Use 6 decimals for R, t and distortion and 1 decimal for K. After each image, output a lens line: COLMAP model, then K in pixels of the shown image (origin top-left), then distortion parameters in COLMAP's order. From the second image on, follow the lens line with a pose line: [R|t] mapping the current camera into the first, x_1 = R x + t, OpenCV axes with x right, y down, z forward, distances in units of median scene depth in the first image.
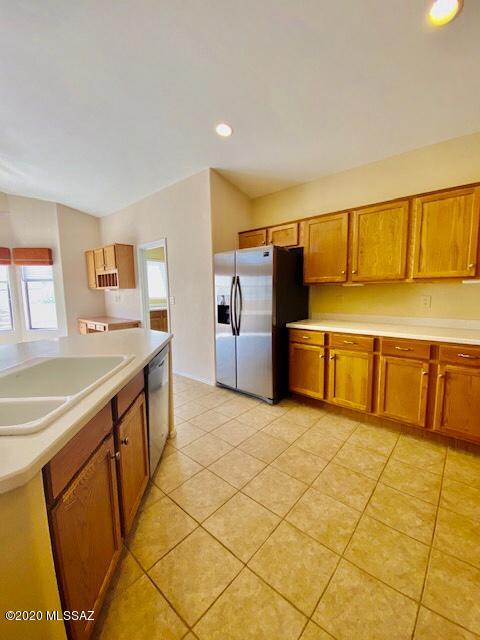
lens RADIAL K [[259.7, 0, 239.3], [0, 259.7, 320.9], [0, 0, 1]] dist [0.026495, -0.023388]
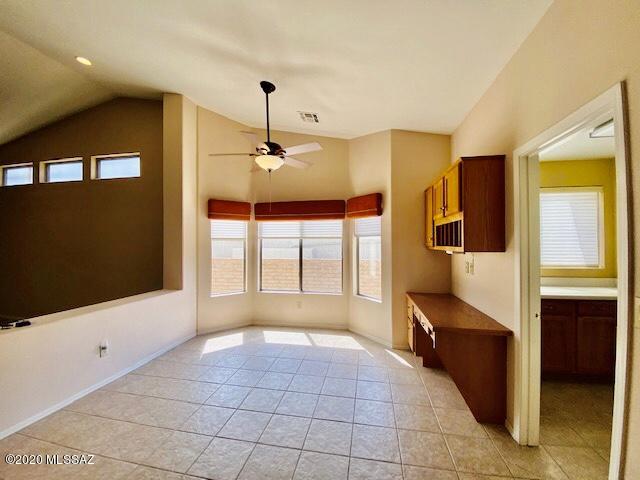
lens RADIAL K [[259.7, 0, 319.4], [0, 259.7, 240.0], [0, 0, 1]] dist [0.026495, -0.023388]
pose [[0.508688, 0.006816, -0.860924, -0.169722], [-0.098219, 0.993900, -0.050165, -0.089031], [0.855330, 0.110078, 0.506254, 0.484987]]
